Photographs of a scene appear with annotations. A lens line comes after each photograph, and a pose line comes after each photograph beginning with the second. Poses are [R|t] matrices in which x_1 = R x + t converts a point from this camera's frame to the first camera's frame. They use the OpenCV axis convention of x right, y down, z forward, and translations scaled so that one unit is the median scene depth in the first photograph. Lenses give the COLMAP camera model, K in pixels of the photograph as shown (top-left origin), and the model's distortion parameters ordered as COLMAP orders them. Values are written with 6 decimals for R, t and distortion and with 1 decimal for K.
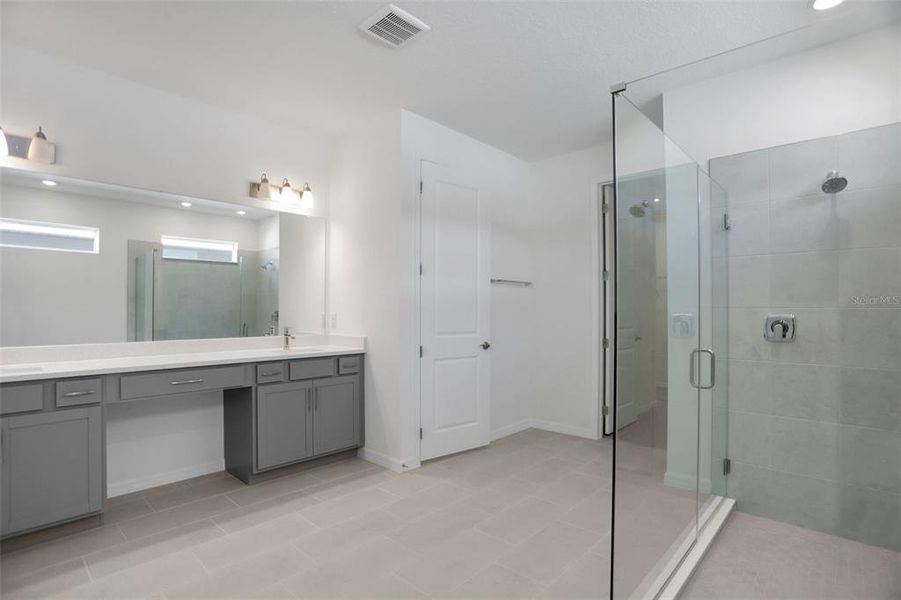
lens RADIAL K [[451.5, 0, 450.5], [0, 451.5, 300.0], [0, 0, 1]] dist [-0.000369, 0.000712]
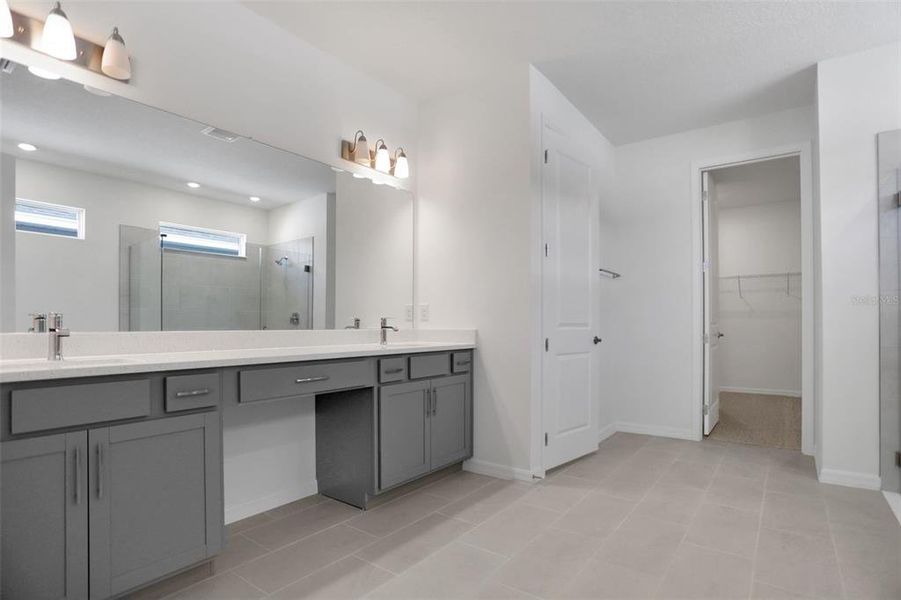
lens RADIAL K [[452.4, 0, 463.6], [0, 452.4, 313.2], [0, 0, 1]] dist [-0.004942, -0.000351]
pose [[0.990859, 0.000199, 0.134904, -0.334206], [0.000469, 0.999988, -0.004922, 0.056431], [-0.134904, 0.004940, 0.990846, 0.155898]]
